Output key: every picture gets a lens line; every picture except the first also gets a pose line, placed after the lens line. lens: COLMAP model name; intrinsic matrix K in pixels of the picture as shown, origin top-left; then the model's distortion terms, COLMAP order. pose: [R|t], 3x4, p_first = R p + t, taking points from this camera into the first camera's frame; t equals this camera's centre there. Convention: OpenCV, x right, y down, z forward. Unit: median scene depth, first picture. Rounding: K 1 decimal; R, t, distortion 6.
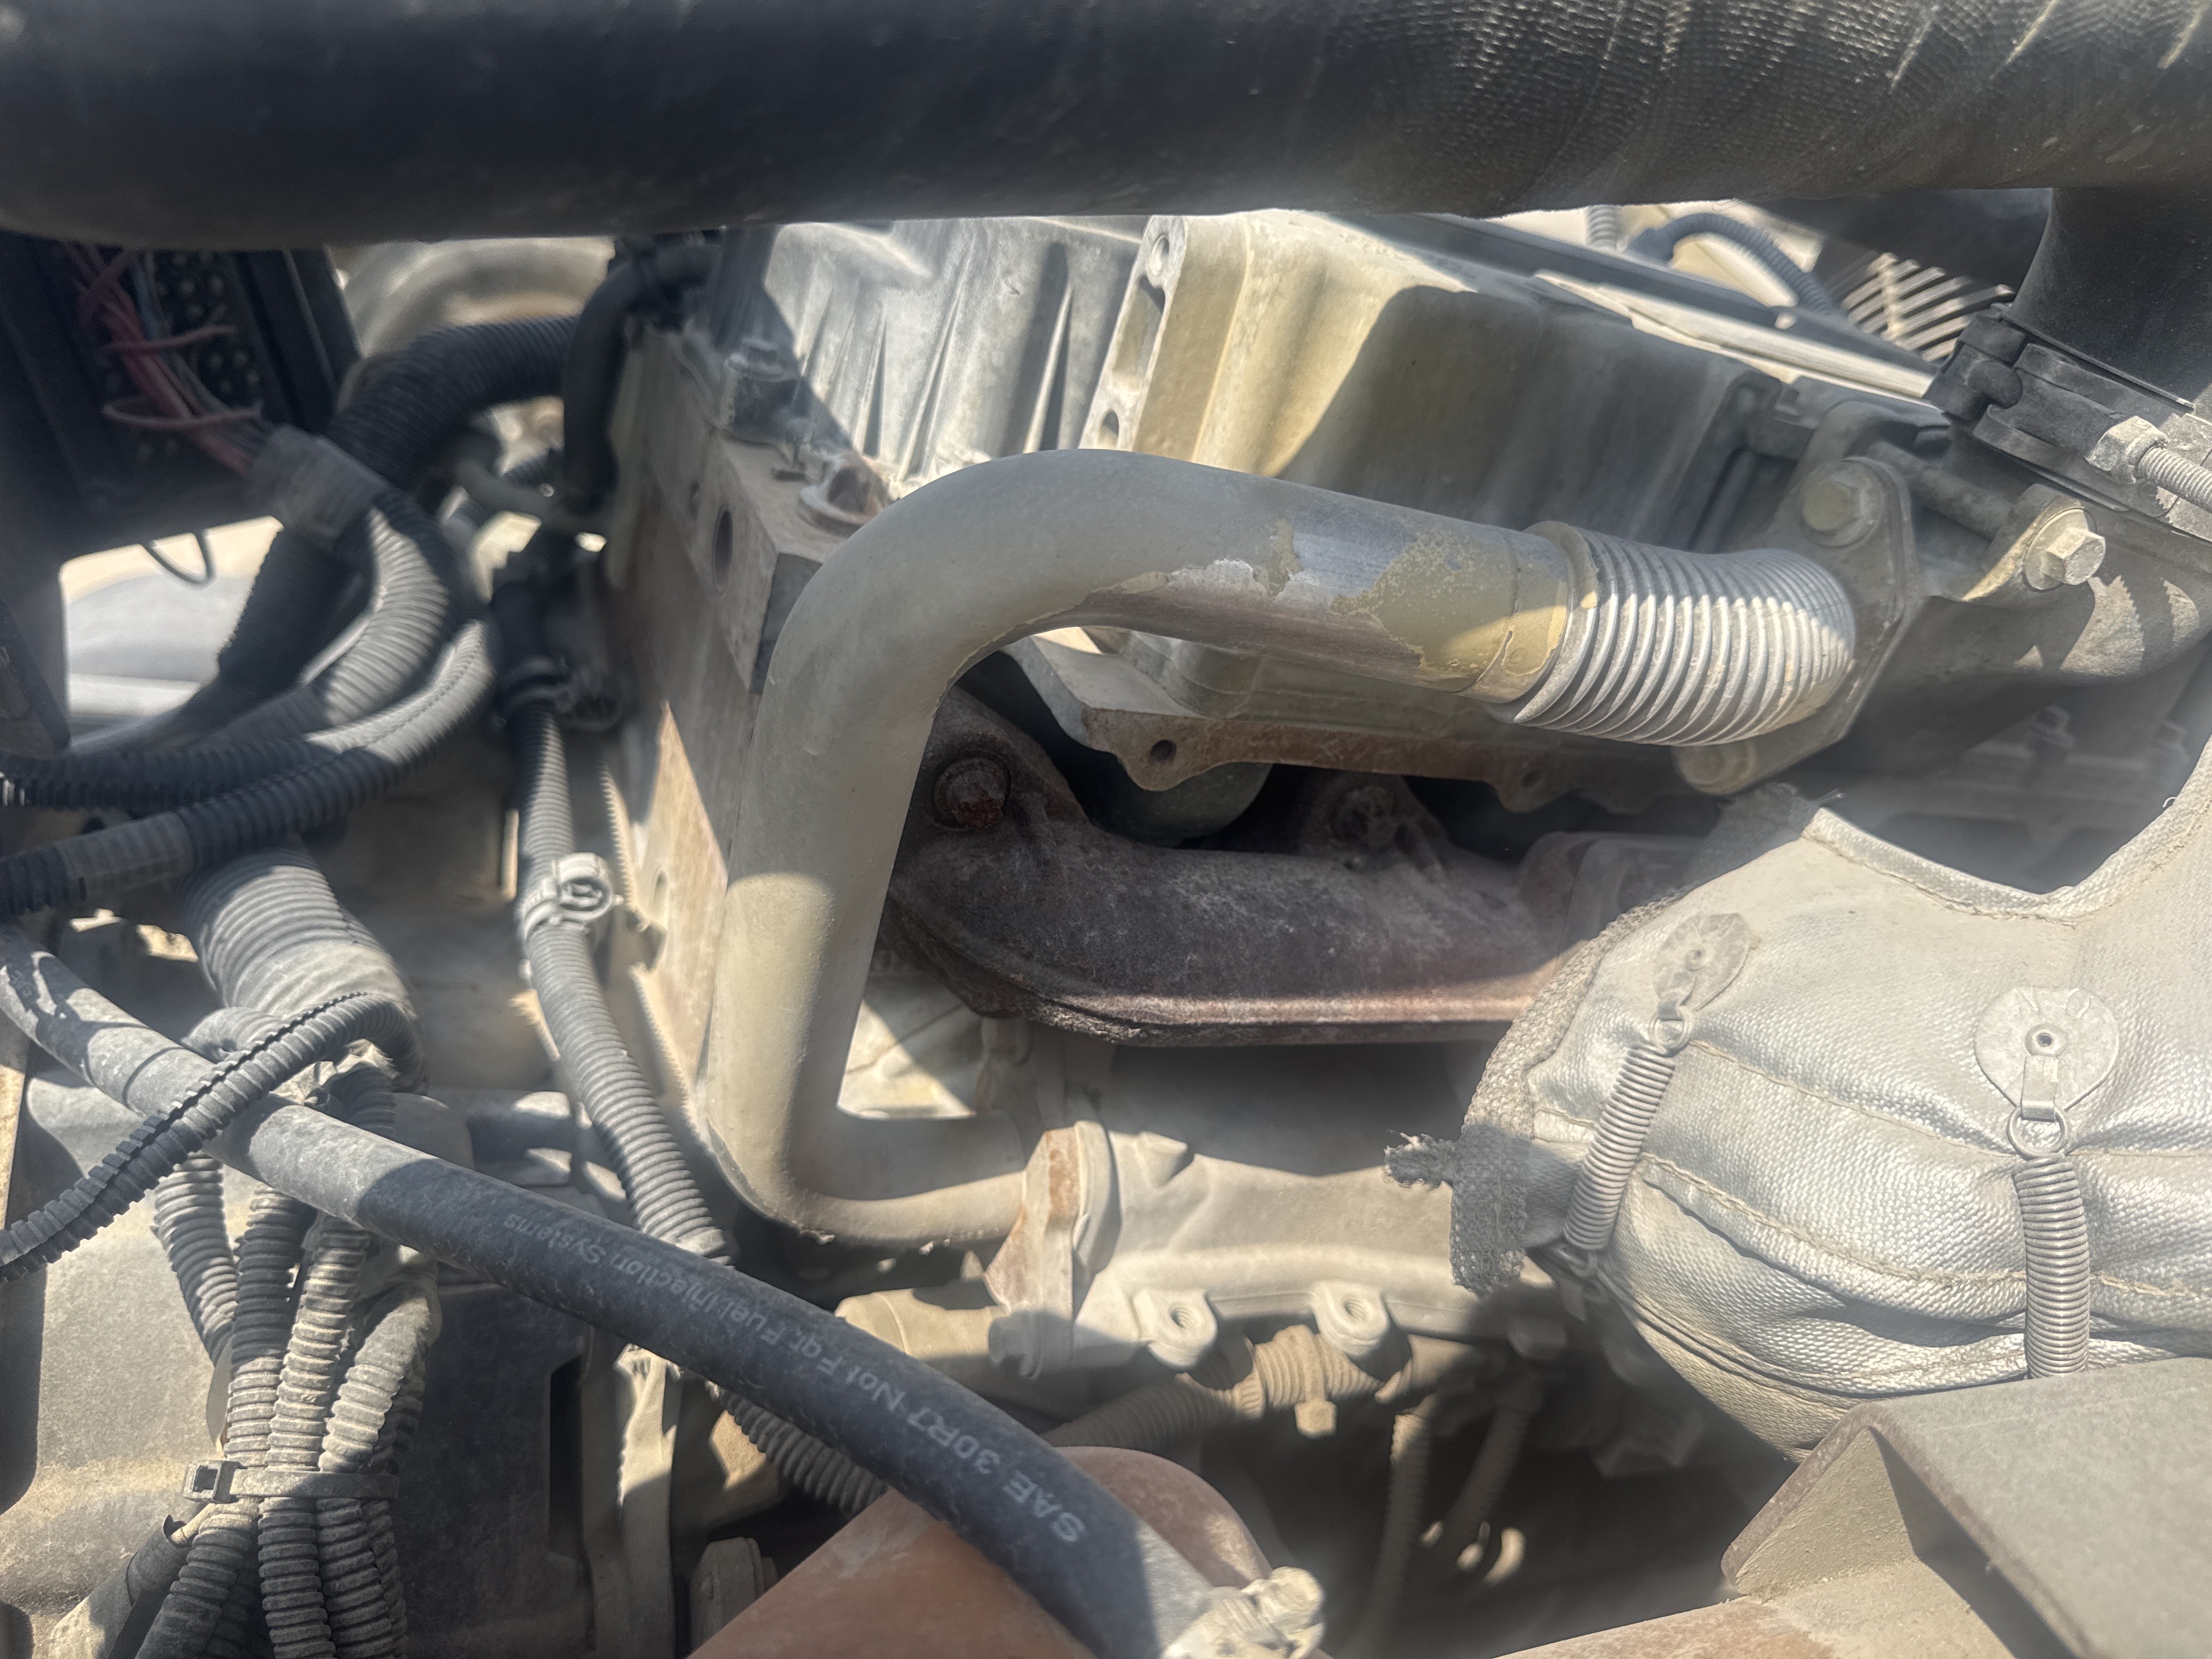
lens RADIAL K [[1611.9, 0, 1094.2], [0, 1611.9, 824.7], [0, 0, 1]] dist [0.011478, -0.041049]
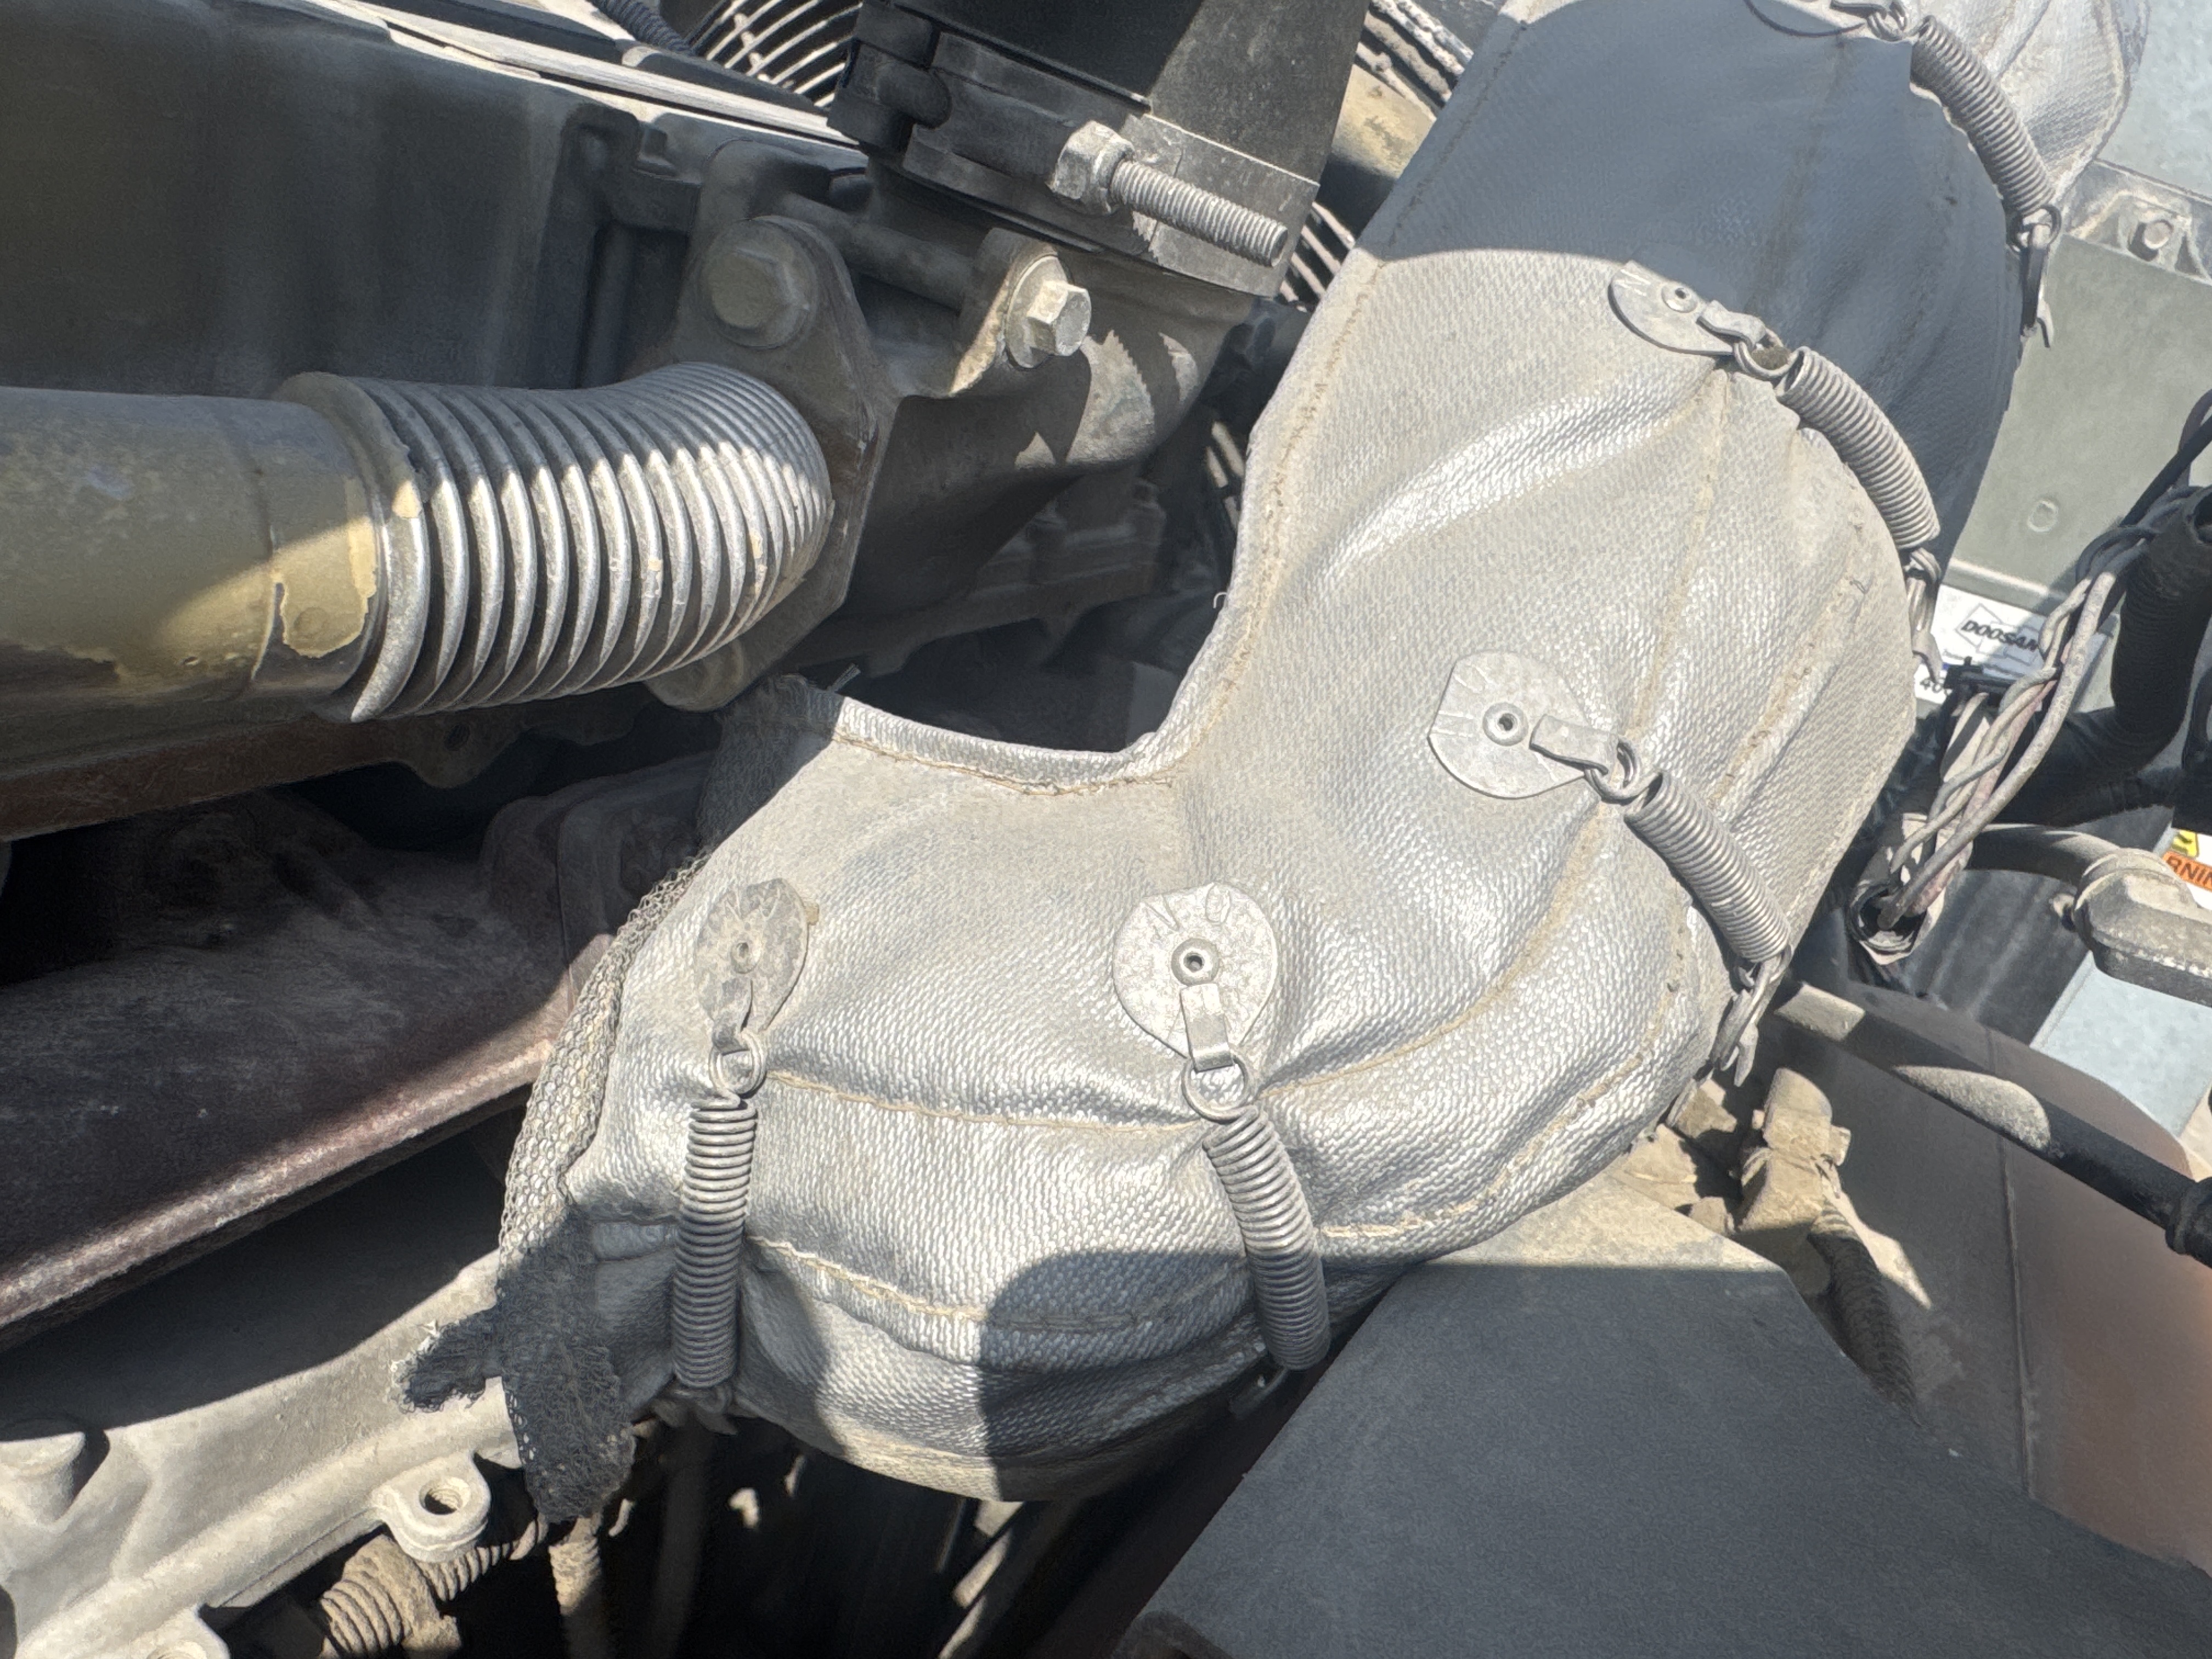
lens RADIAL K [[1611.9, 0, 1105.9], [0, 1611.9, 781.4], [0, 0, 1]] dist [0.011478, -0.041049]
pose [[0.802339, -0.277085, 0.528655, 0.154663], [0.233396, 0.960839, 0.149382, -0.062729], [-0.549344, 0.003530, 0.835589, 0.335689]]
